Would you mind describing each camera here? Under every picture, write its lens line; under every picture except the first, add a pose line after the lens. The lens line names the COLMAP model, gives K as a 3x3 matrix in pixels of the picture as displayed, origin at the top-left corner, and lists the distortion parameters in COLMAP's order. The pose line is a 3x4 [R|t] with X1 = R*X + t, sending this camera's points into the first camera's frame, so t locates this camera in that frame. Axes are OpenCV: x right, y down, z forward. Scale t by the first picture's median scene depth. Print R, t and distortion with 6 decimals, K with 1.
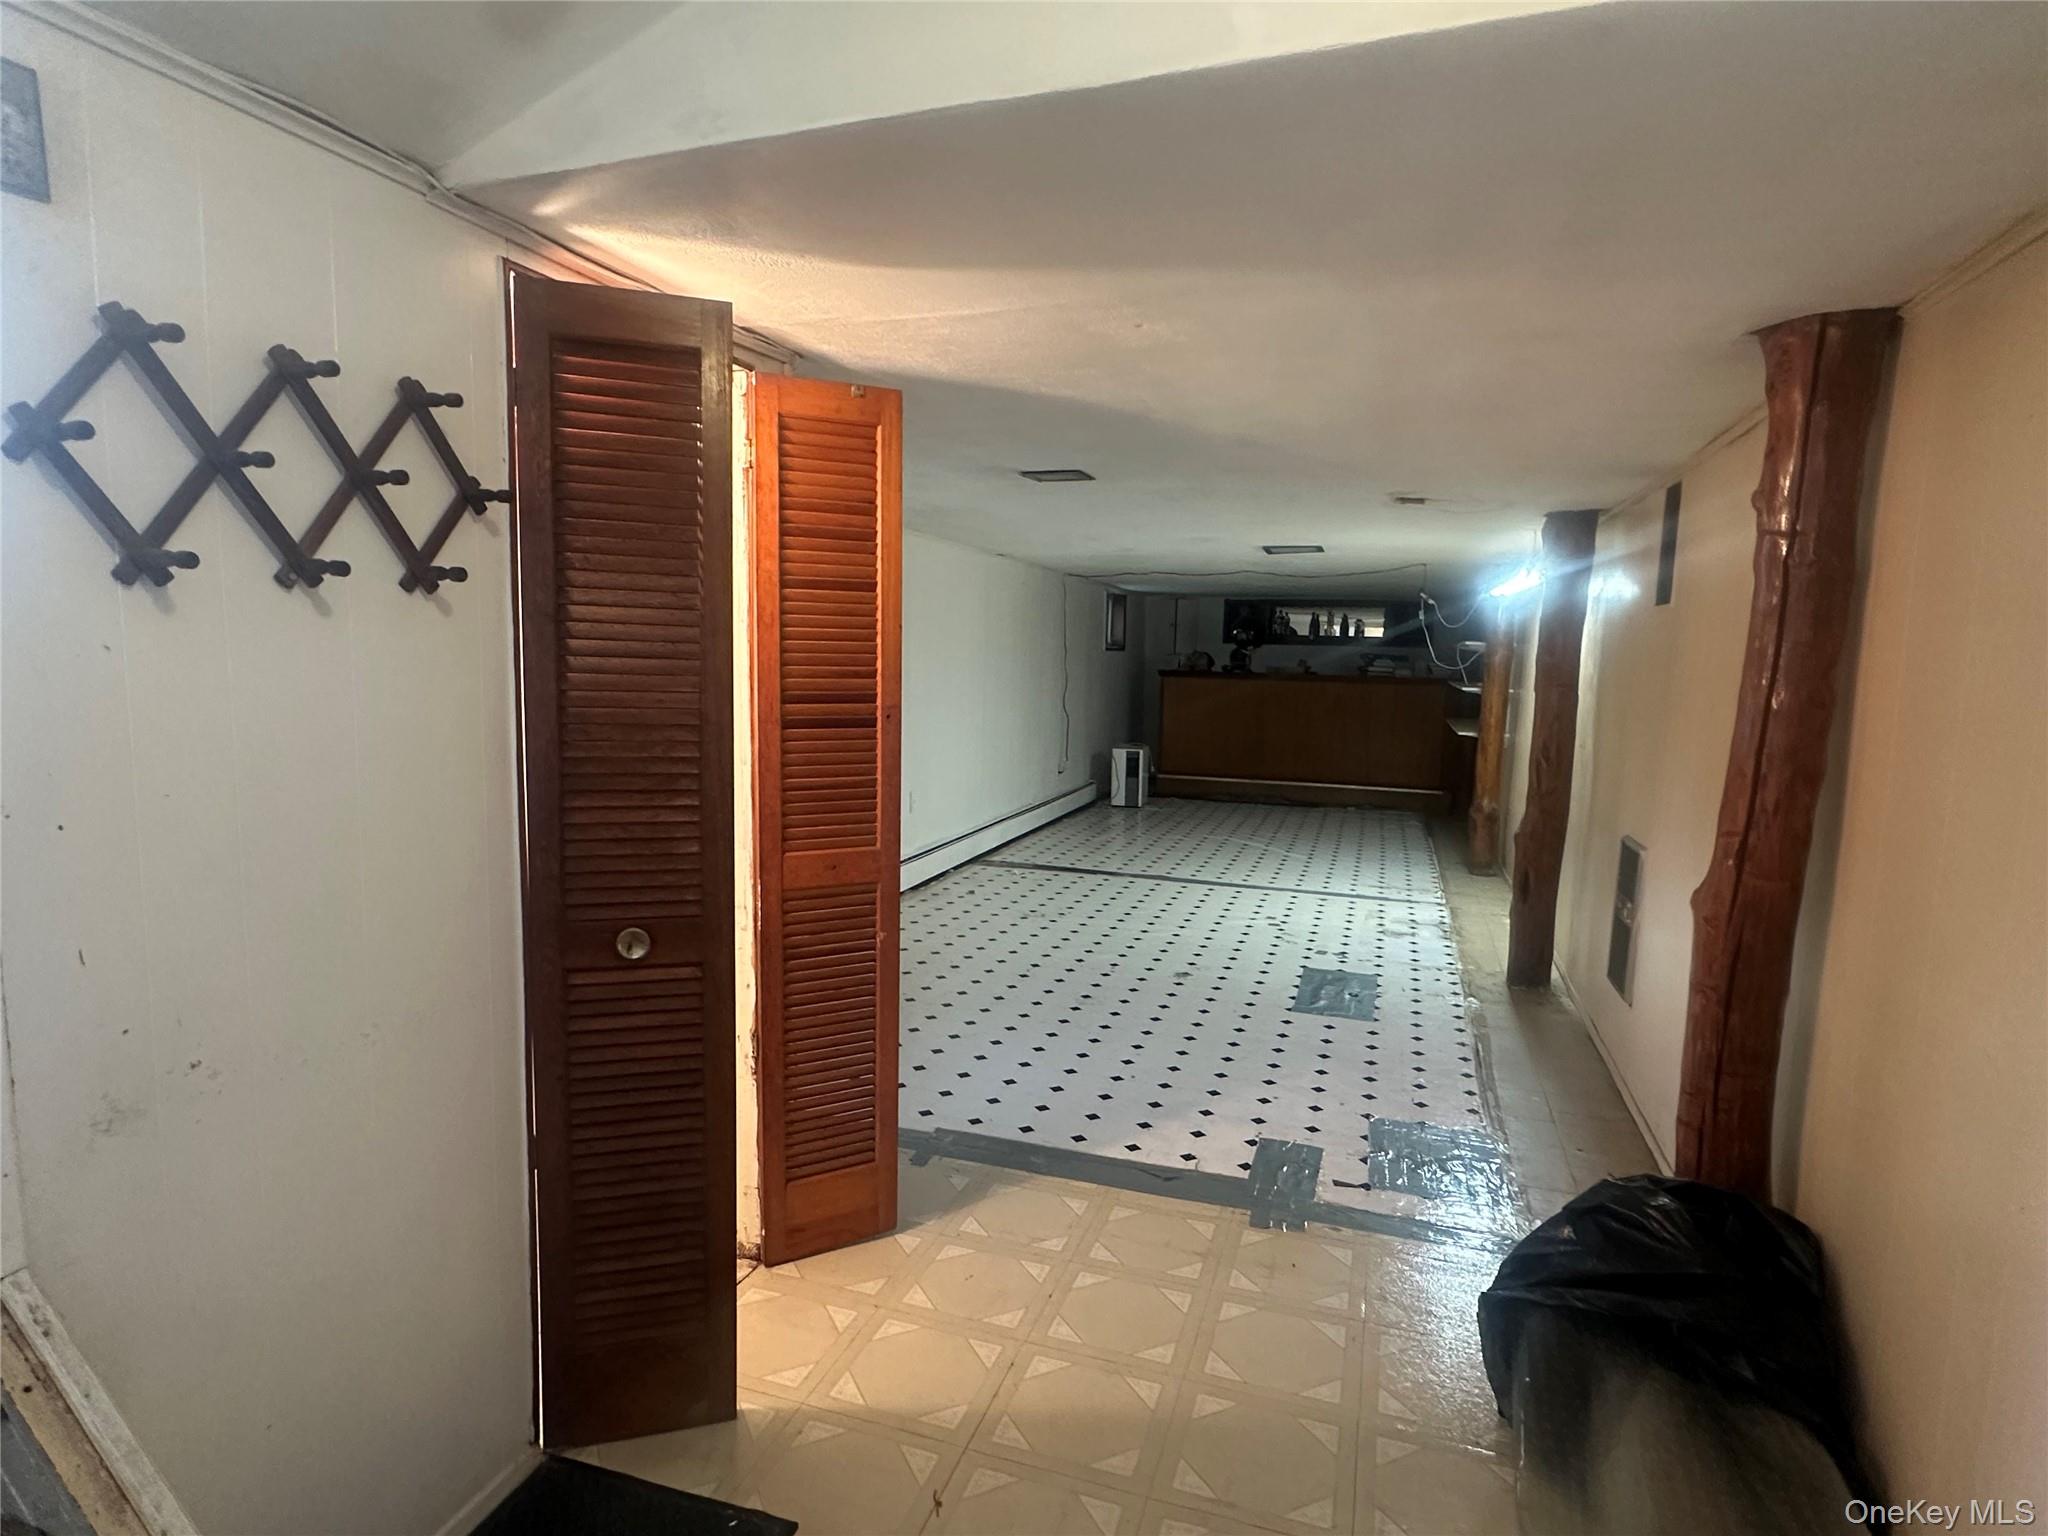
lens RADIAL K [[1103.3, 0, 1025.0], [0, 1103.3, 768.9], [0, 0, 1]] dist [0.002083, -0.000813]
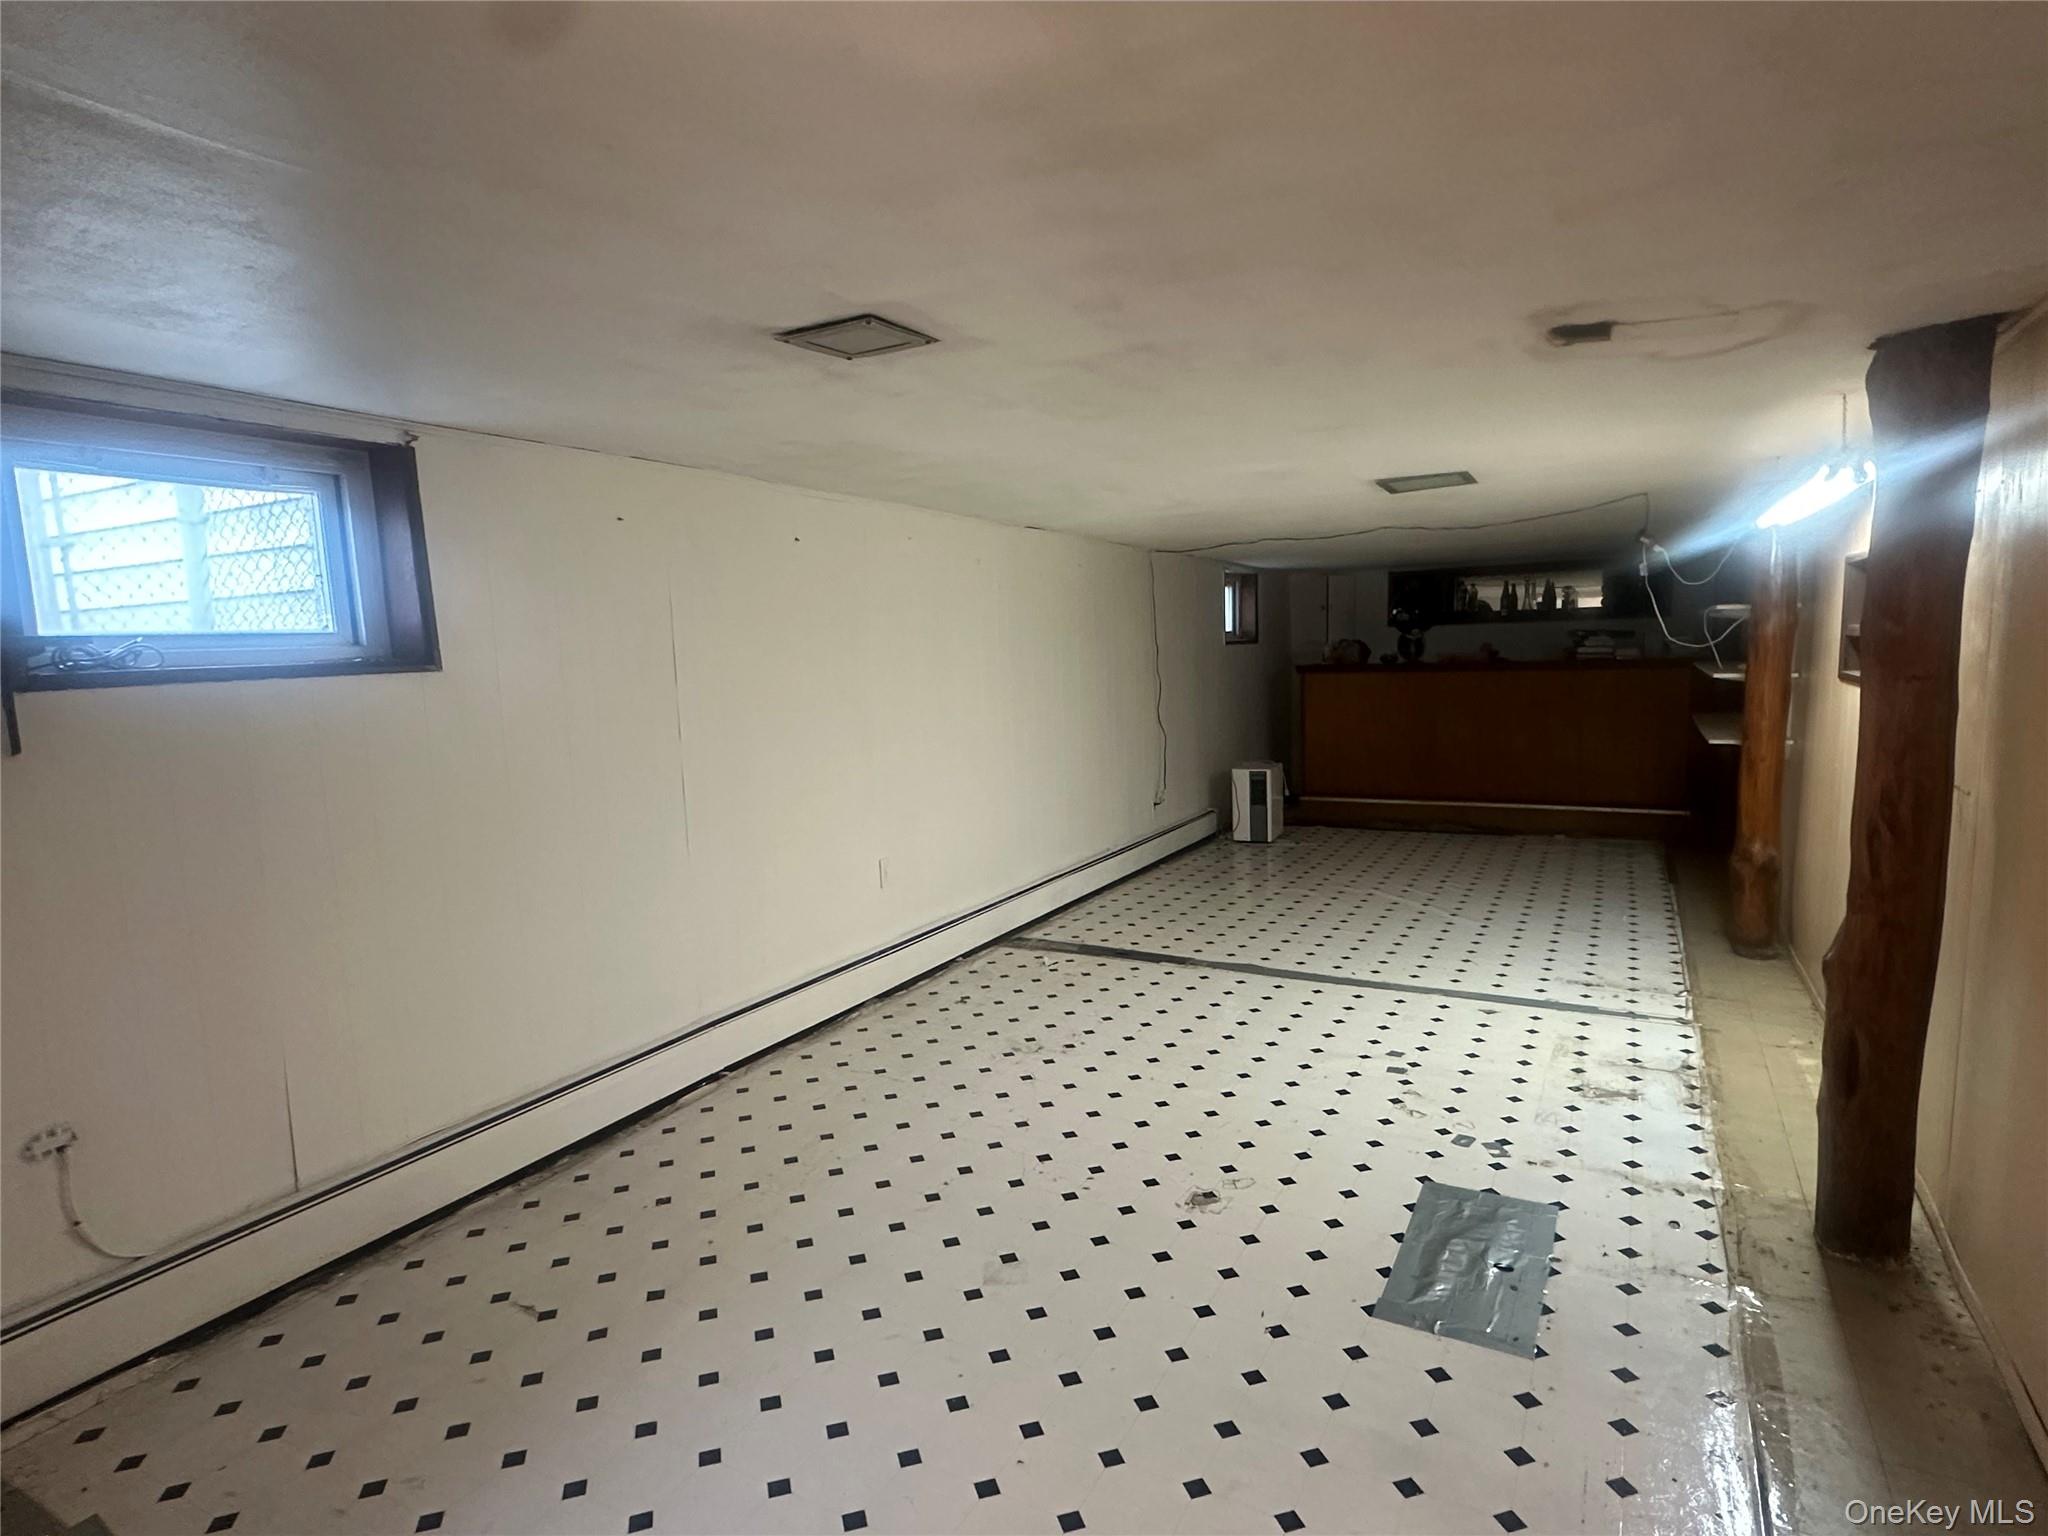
lens RADIAL K [[1103.3, 0, 1031.2], [0, 1103.3, 774.5], [0, 0, 1]] dist [0.002083, -0.000813]
pose [[0.982746, -0.033610, -0.181880, 0.124922], [0.034665, 0.999396, 0.002623, -0.032936], [0.181682, -0.008882, 0.983317, 0.302843]]
